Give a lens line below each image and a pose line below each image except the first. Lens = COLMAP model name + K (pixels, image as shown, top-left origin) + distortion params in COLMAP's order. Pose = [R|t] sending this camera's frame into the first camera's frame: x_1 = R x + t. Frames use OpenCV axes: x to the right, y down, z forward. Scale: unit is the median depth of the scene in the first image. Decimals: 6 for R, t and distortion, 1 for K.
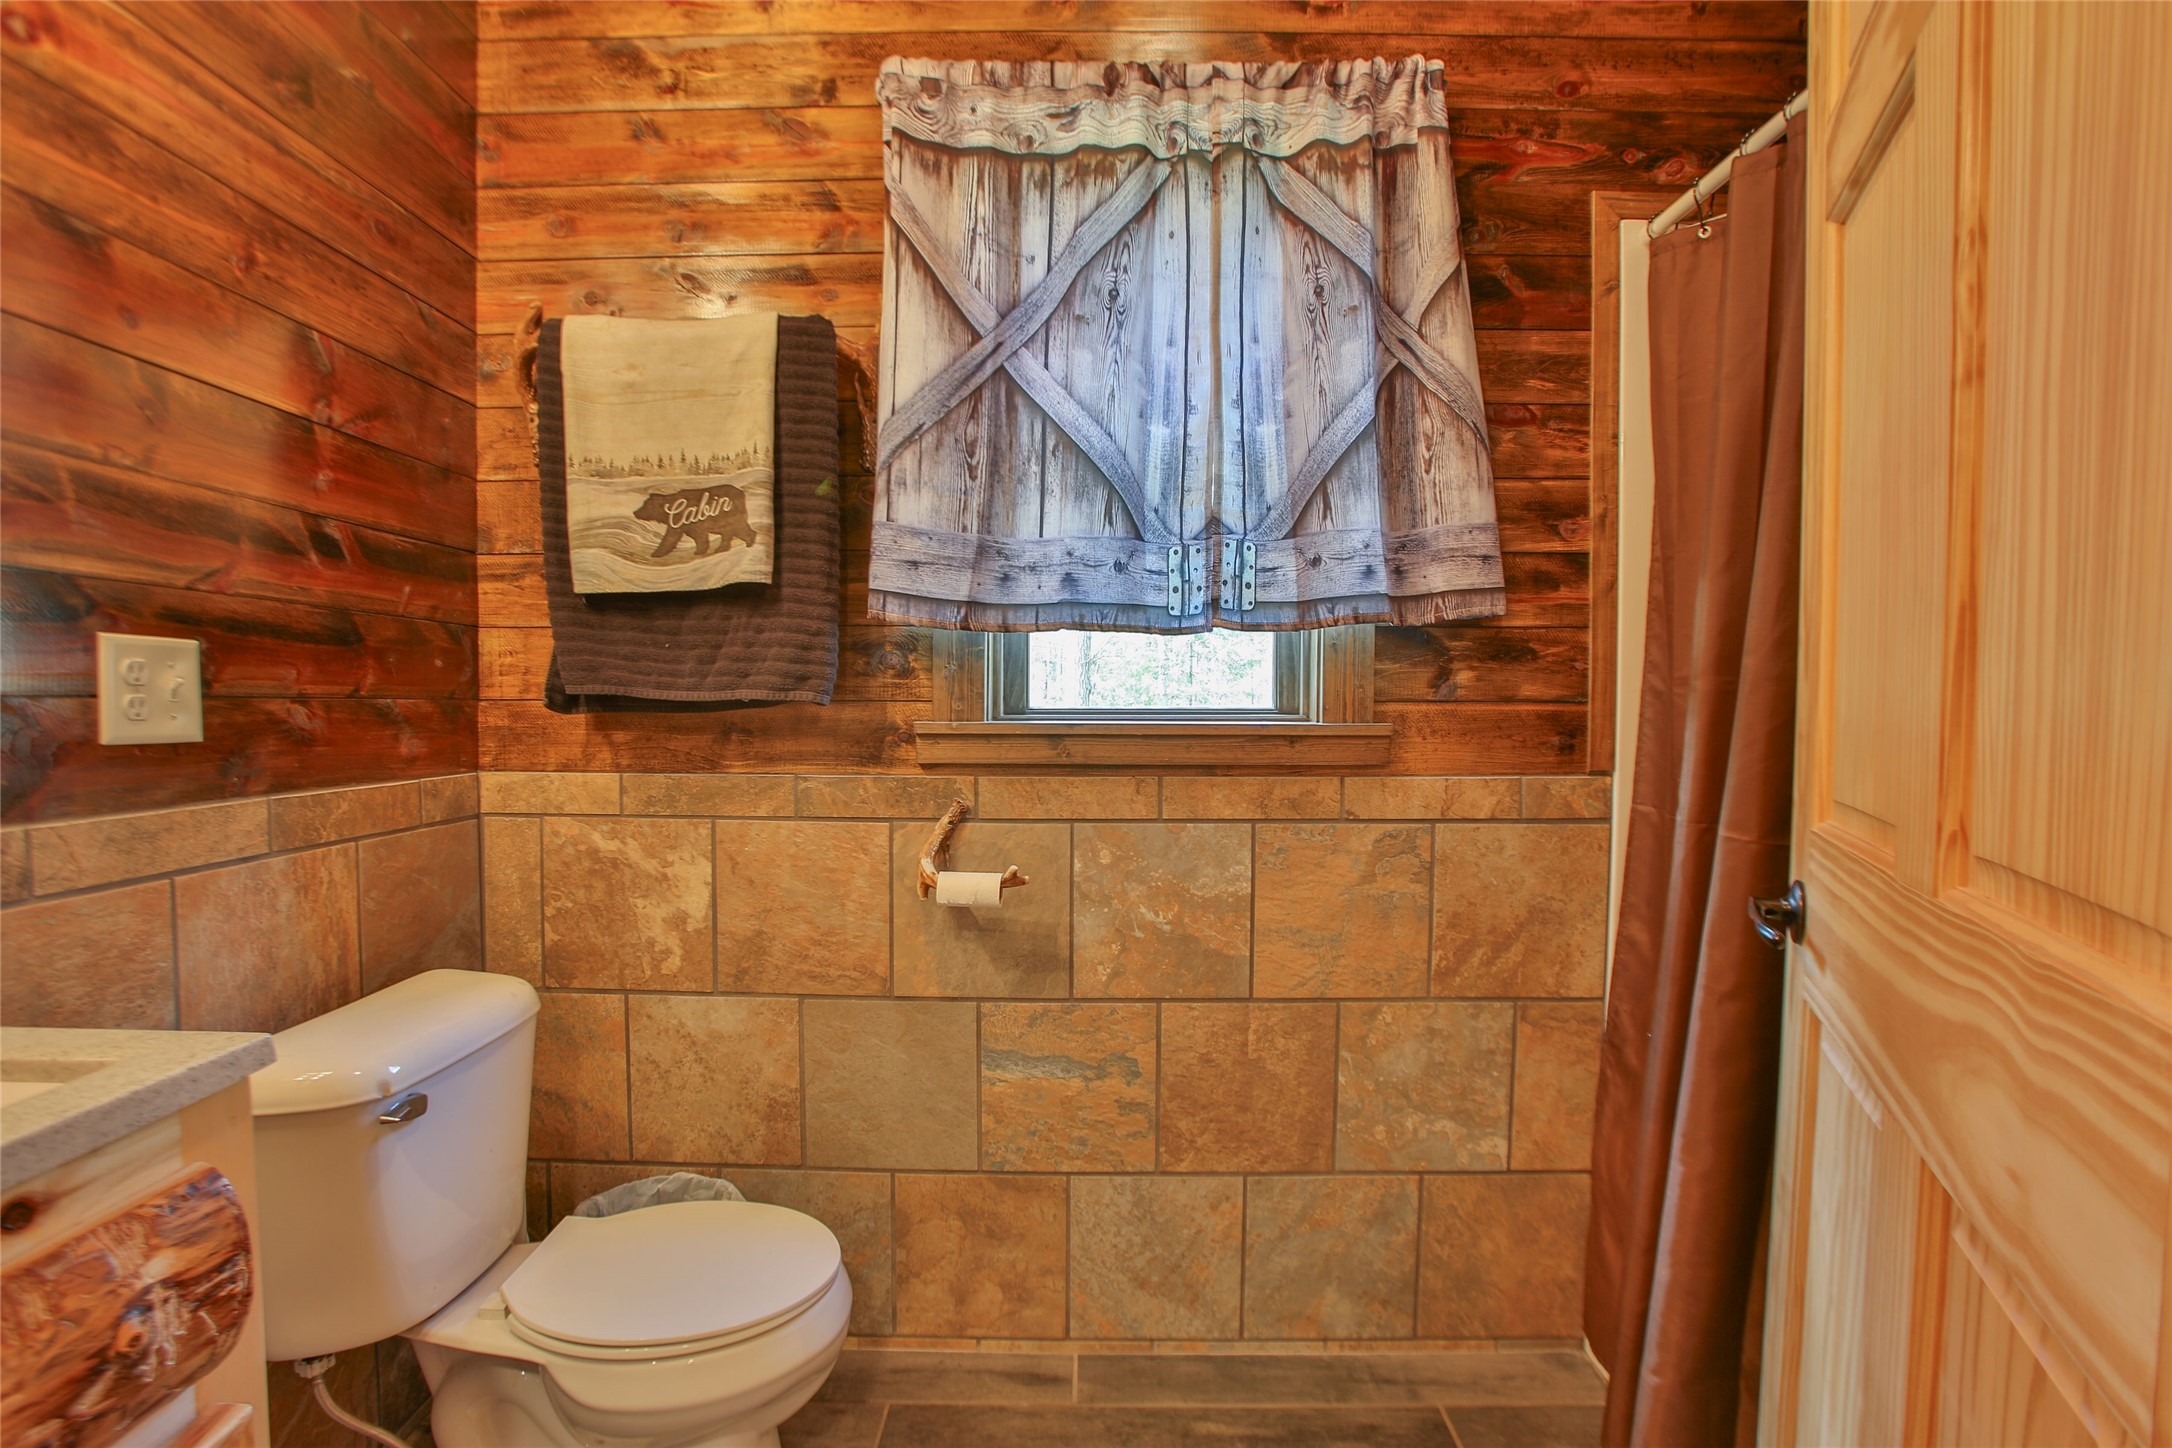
lens RADIAL K [[1076.9, 0, 1091.3], [0, 1076.9, 738.2], [0, 0, 1]] dist [-0.086549, 0.040642]
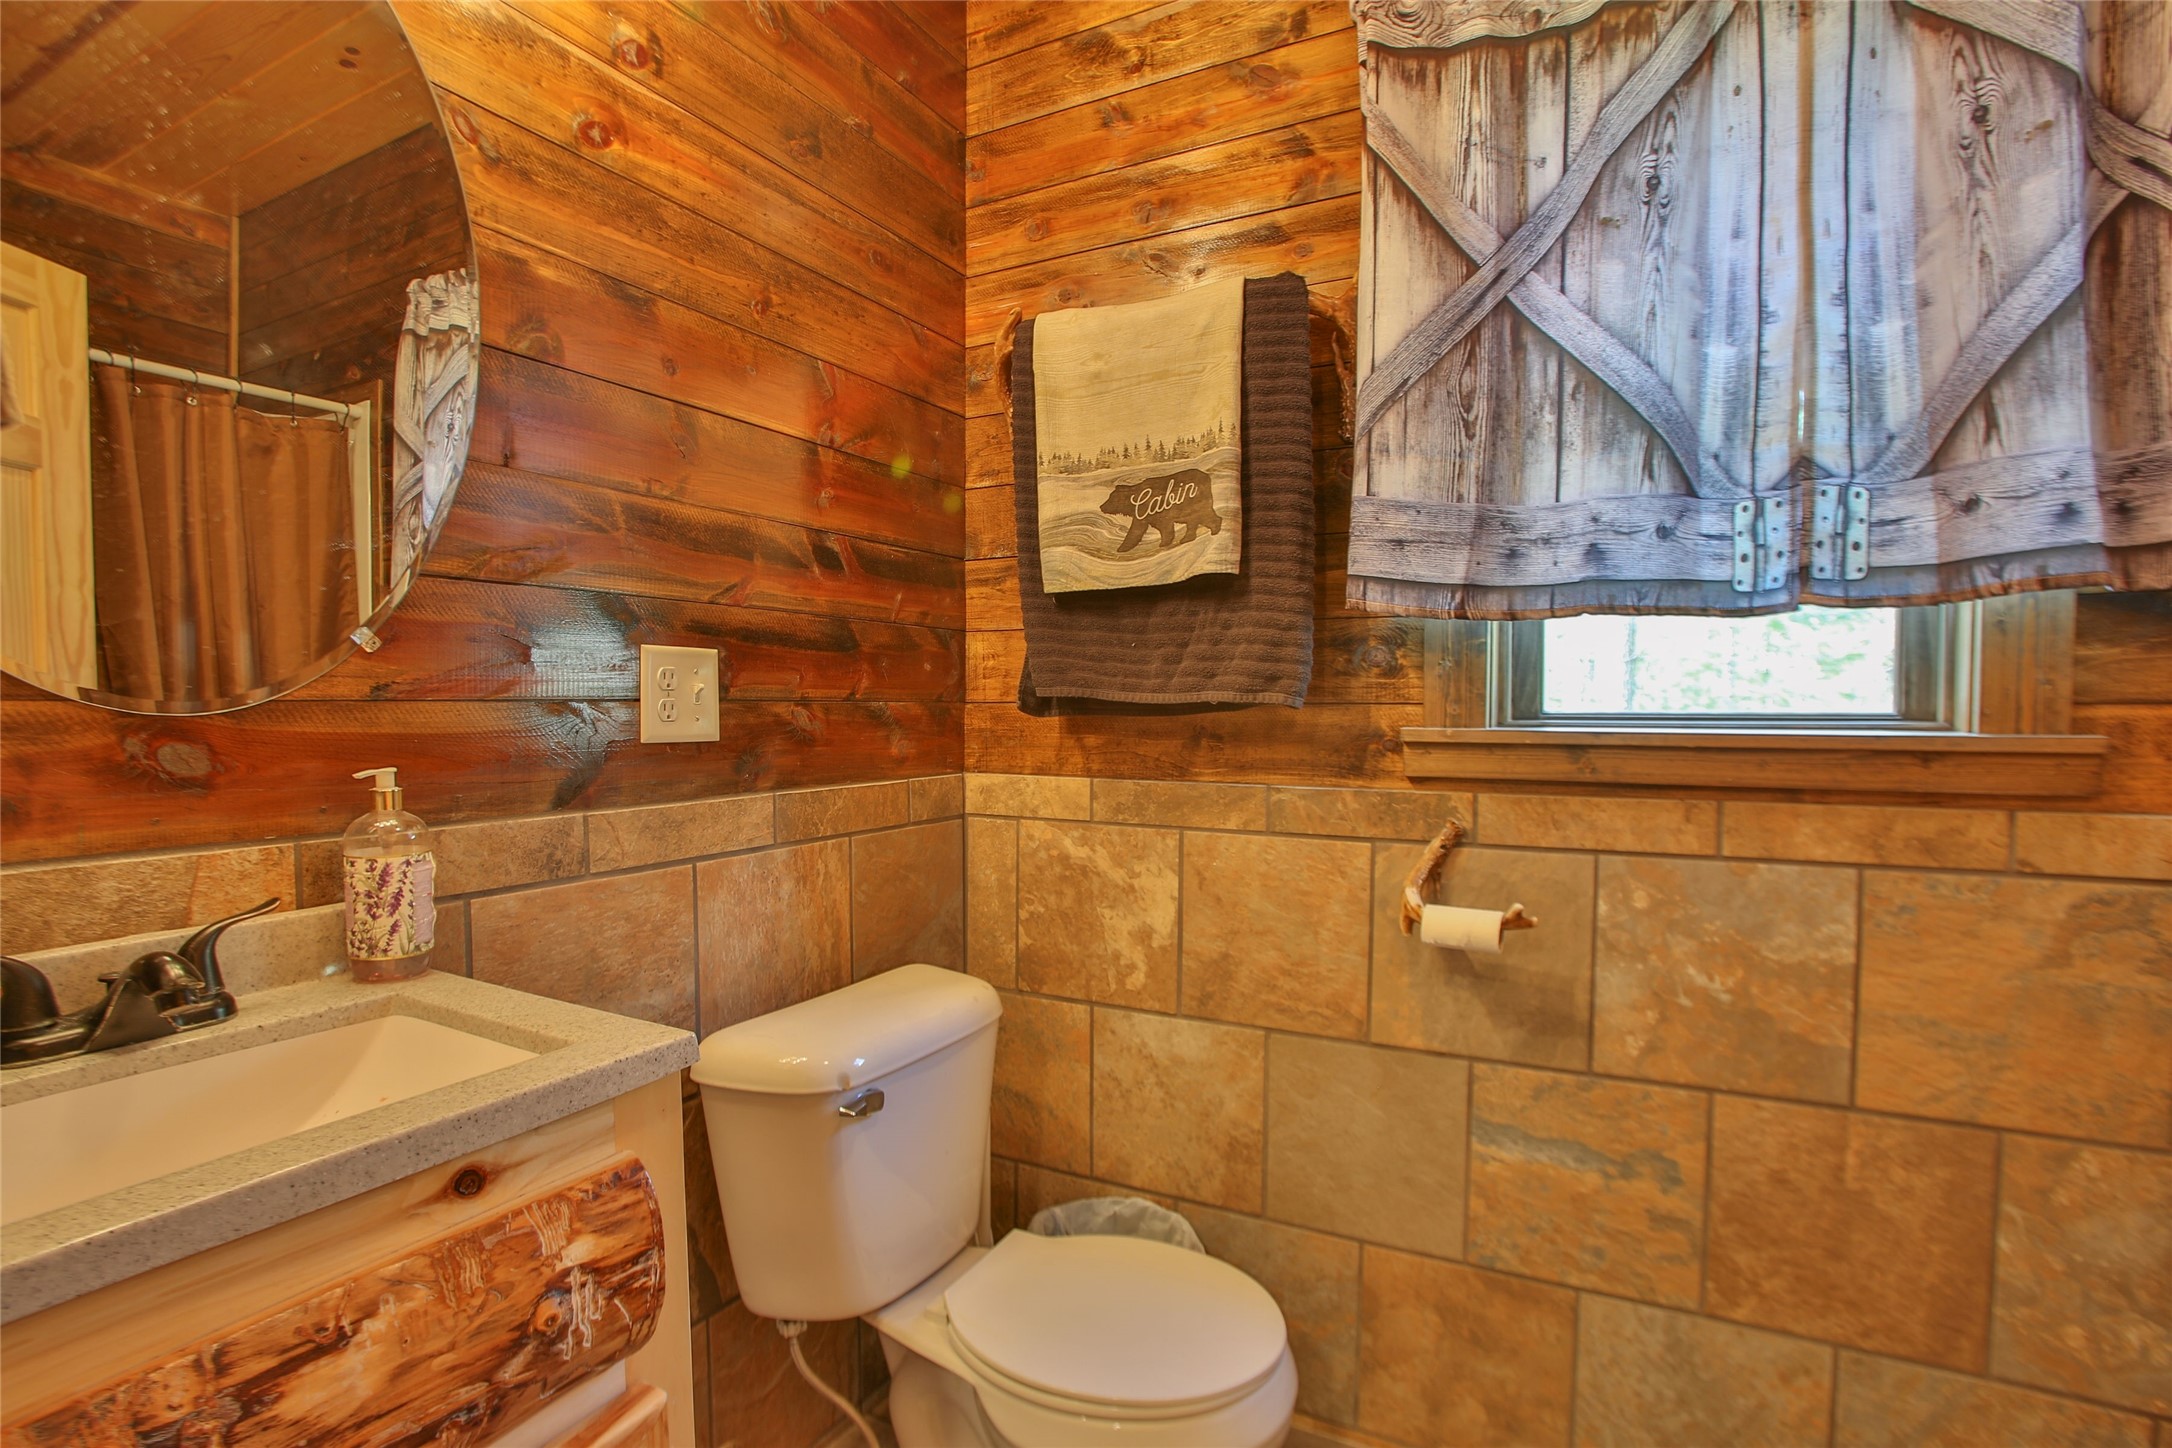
lens RADIAL K [[1076.9, 0, 1091.3], [0, 1076.9, 738.2], [0, 0, 1]] dist [-0.086549, 0.040642]
pose [[0.886462, 0.011927, -0.462648, 0.012345], [-0.013371, 0.999911, 0.000159, -0.003794], [0.462608, 0.006045, 0.886542, 0.130325]]
